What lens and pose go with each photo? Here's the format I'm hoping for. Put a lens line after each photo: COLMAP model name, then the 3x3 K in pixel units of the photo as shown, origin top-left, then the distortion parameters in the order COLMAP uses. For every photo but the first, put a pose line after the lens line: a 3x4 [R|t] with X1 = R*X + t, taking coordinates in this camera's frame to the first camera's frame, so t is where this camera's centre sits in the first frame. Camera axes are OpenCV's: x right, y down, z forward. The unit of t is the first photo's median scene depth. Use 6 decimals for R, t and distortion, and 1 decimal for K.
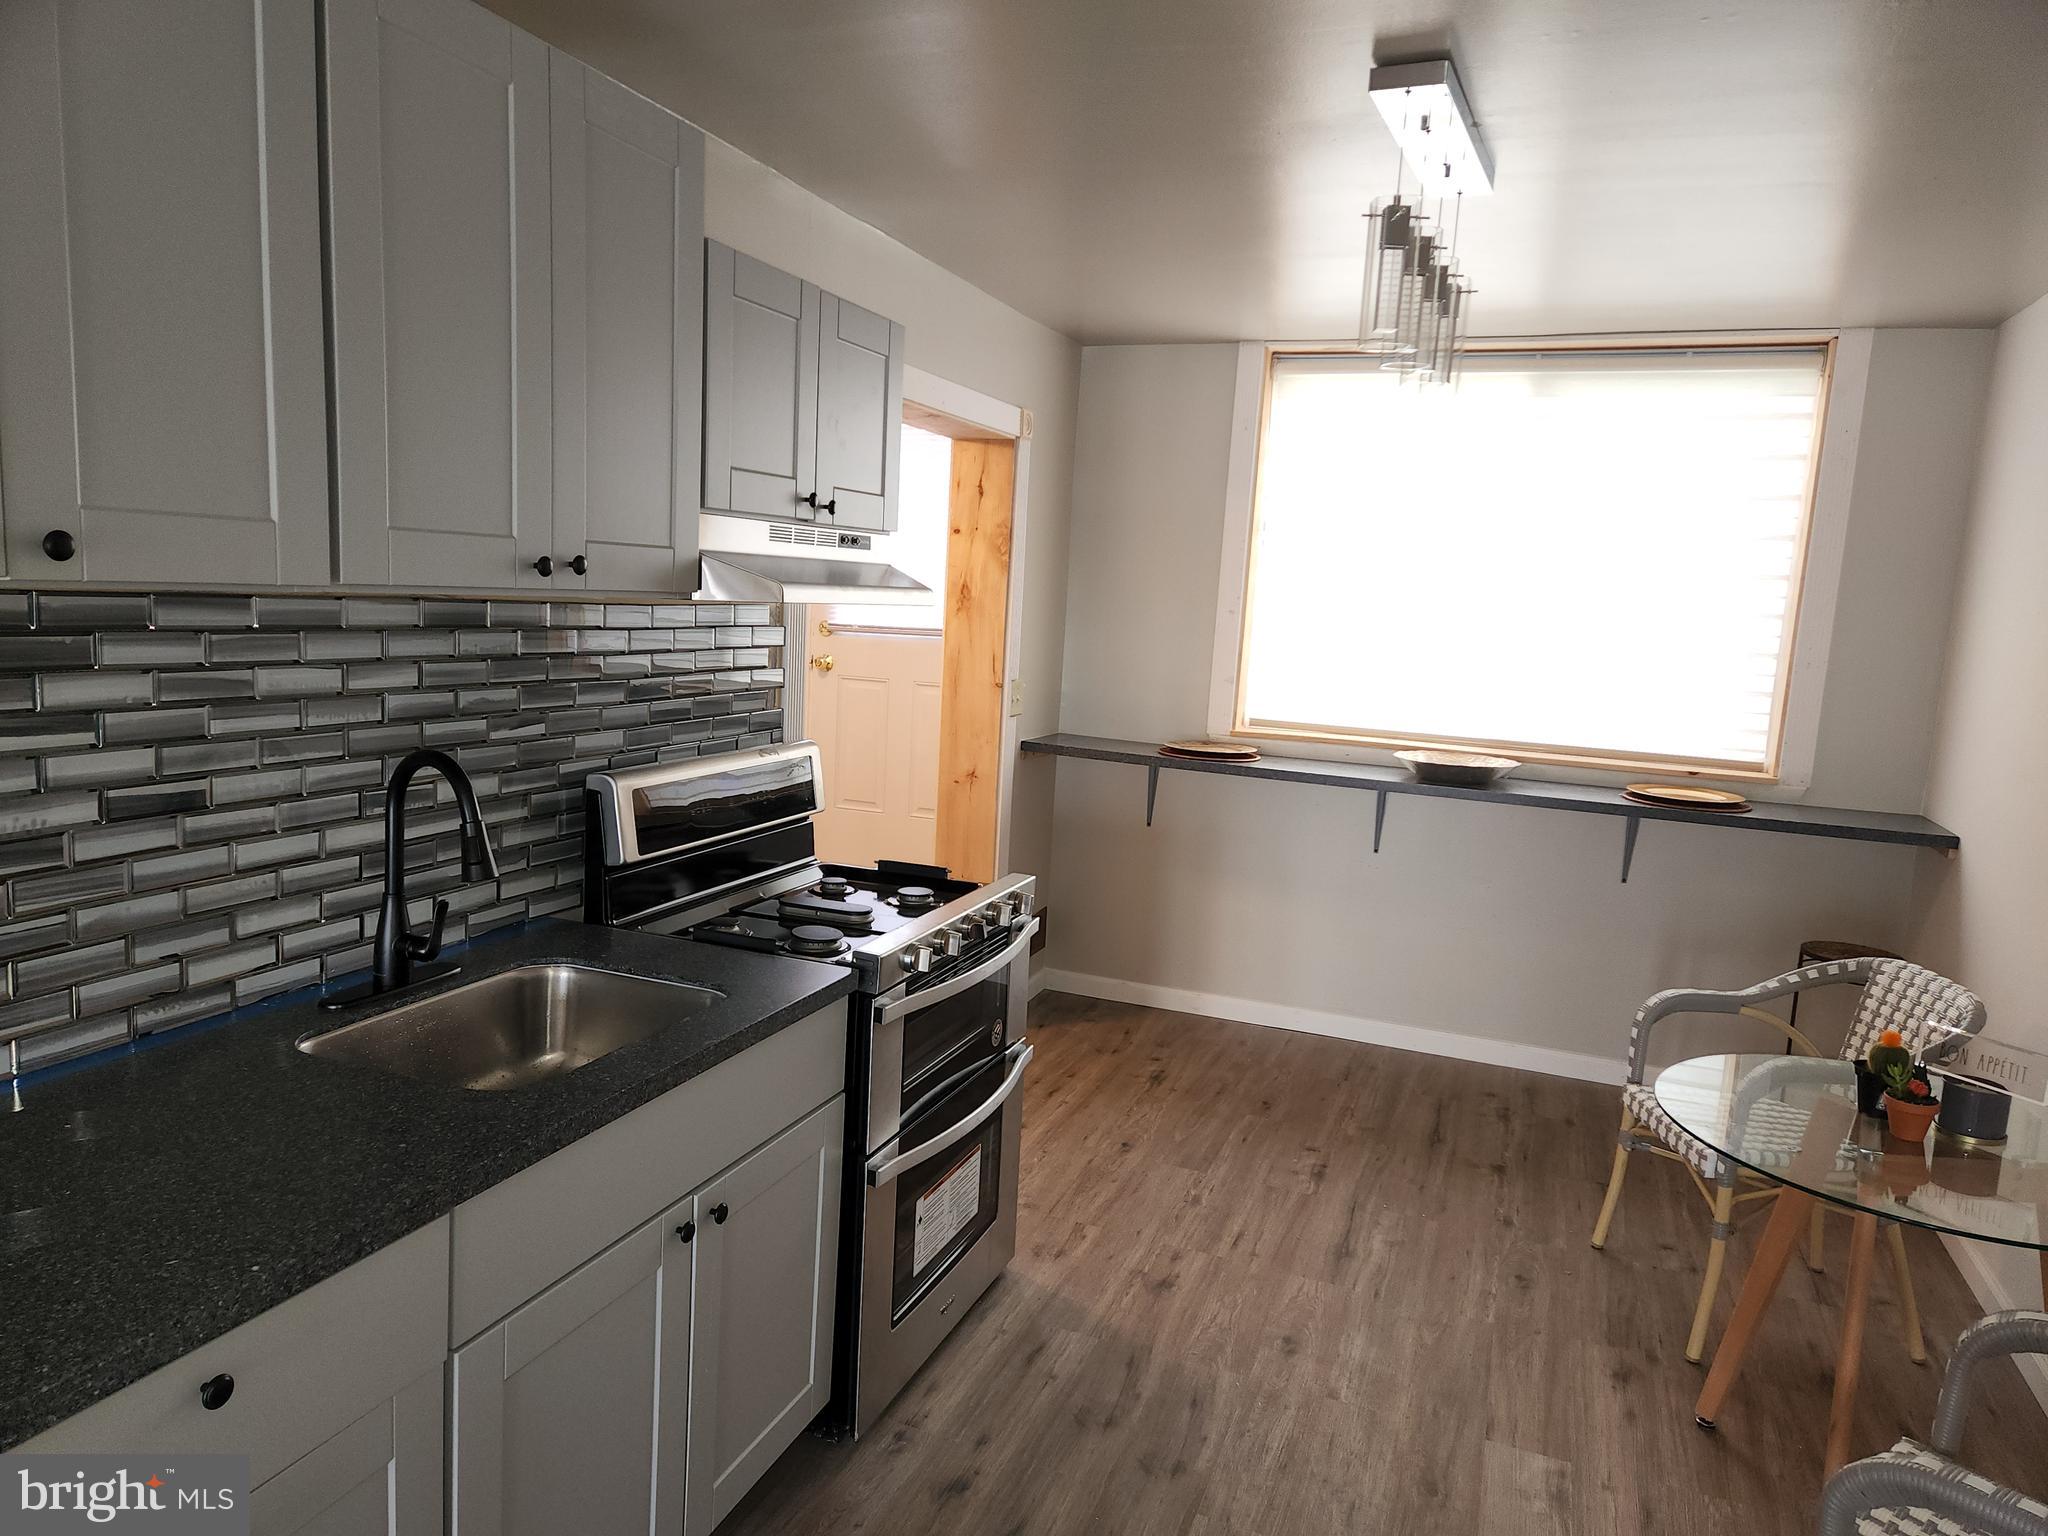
lens RADIAL K [[1358.0, 0, 1024.0], [0, 1358.0, 768.0], [0, 0, 1]] dist [0.088976, -0.066019]
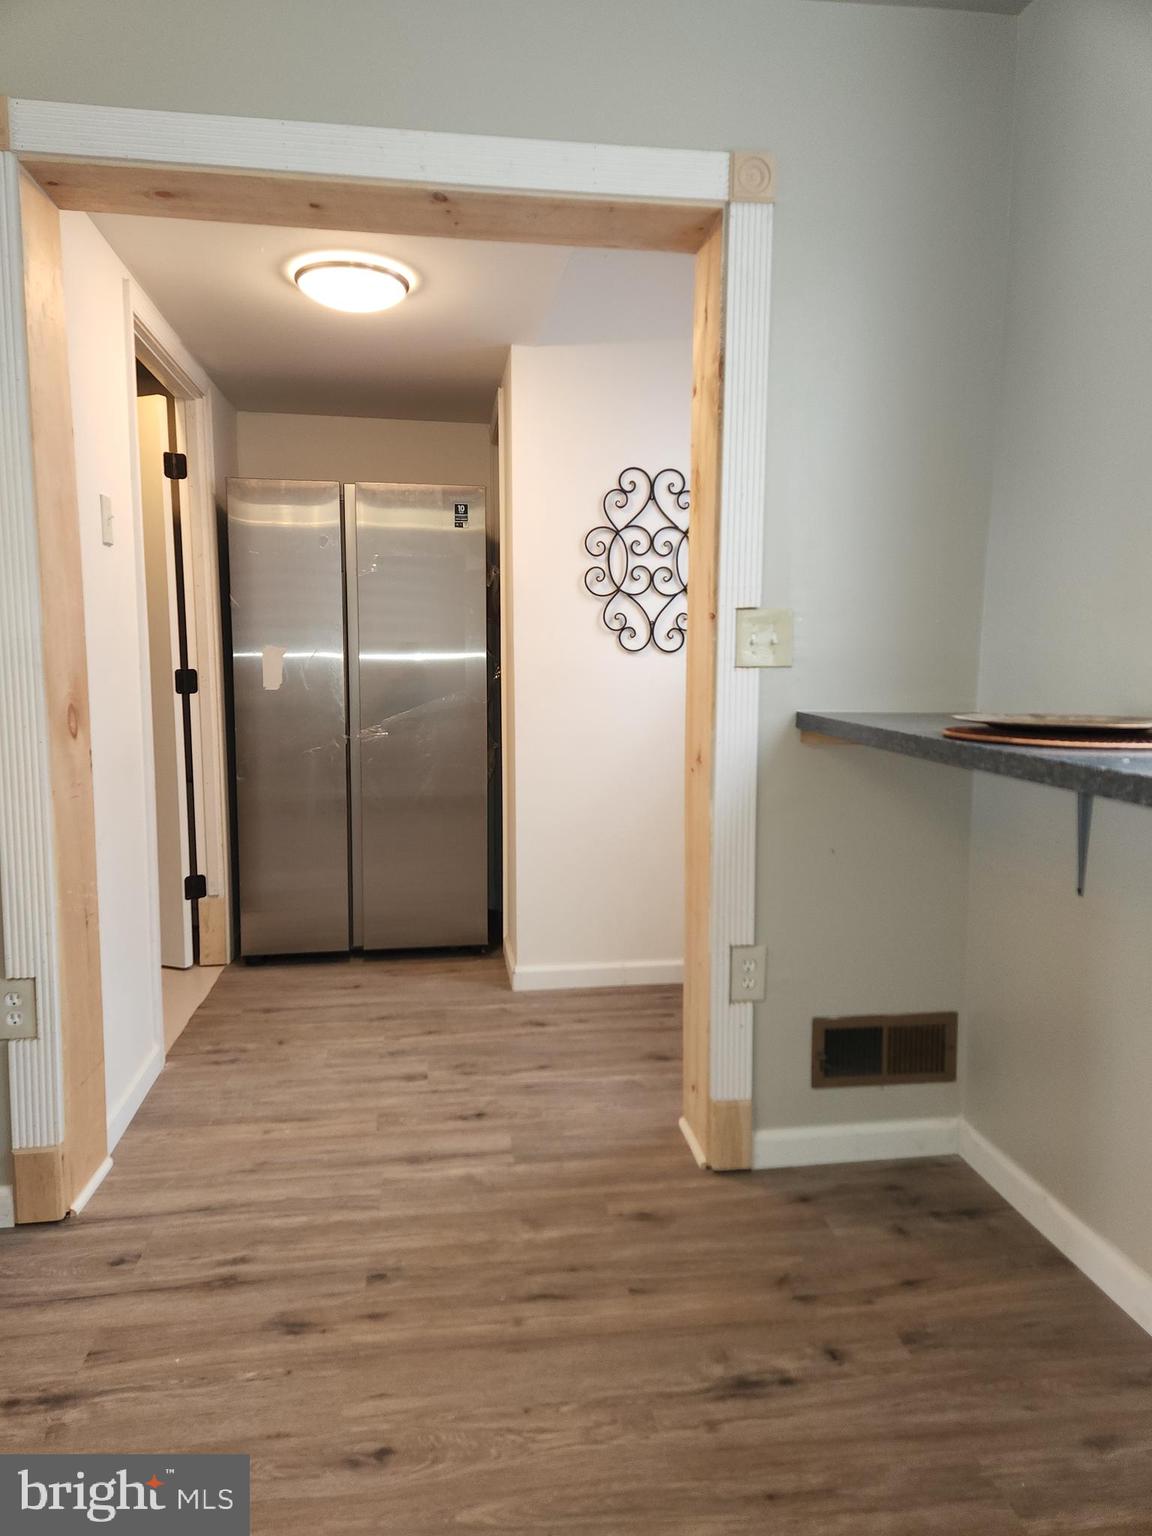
lens RADIAL K [[1018.5, 0, 574.9], [0, 1018.5, 757.2], [0, 0, 1]] dist [0.088976, -0.066019]
pose [[0.483444, 0.035755, -0.874645, 0.544675], [-0.094947, 0.995413, -0.011788, 0.023853], [0.870211, 0.088744, 0.484621, 1.069540]]
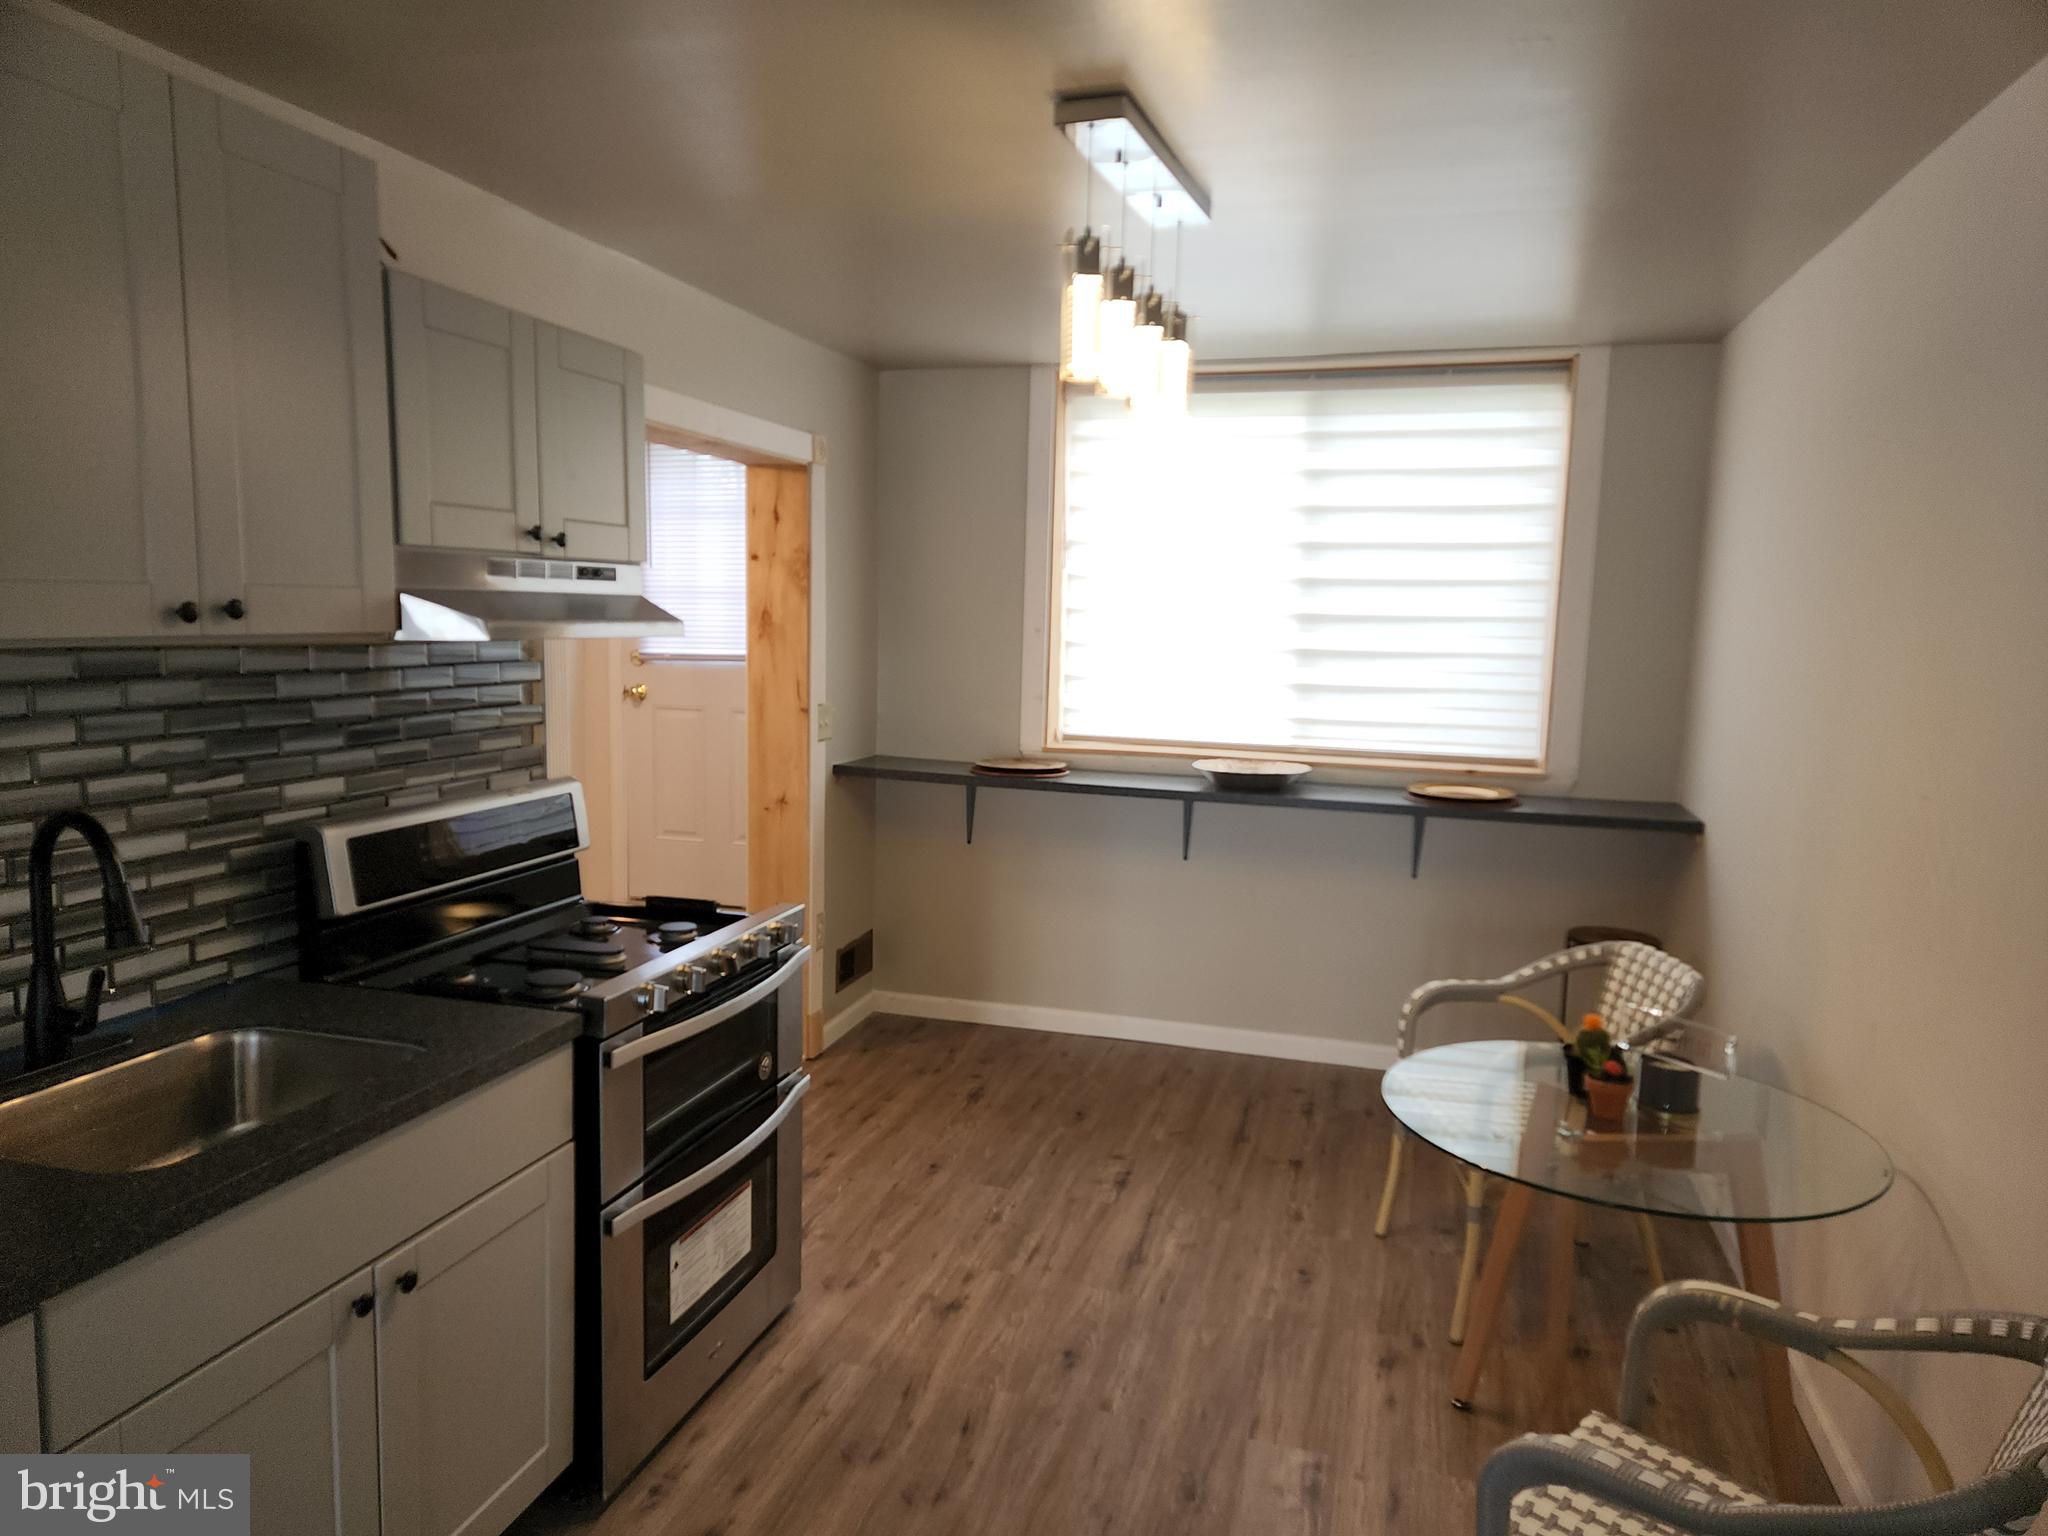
lens RADIAL K [[1343.6, 0, 1027.2], [0, 1343.6, 764.7], [0, 0, 1]] dist [0.109853, -0.088147]
pose [[0.995684, -0.040009, 0.083747, 0.088536], [0.041148, 0.999082, -0.011922, -0.003944], [-0.083193, 0.015317, 0.996416, 0.001174]]
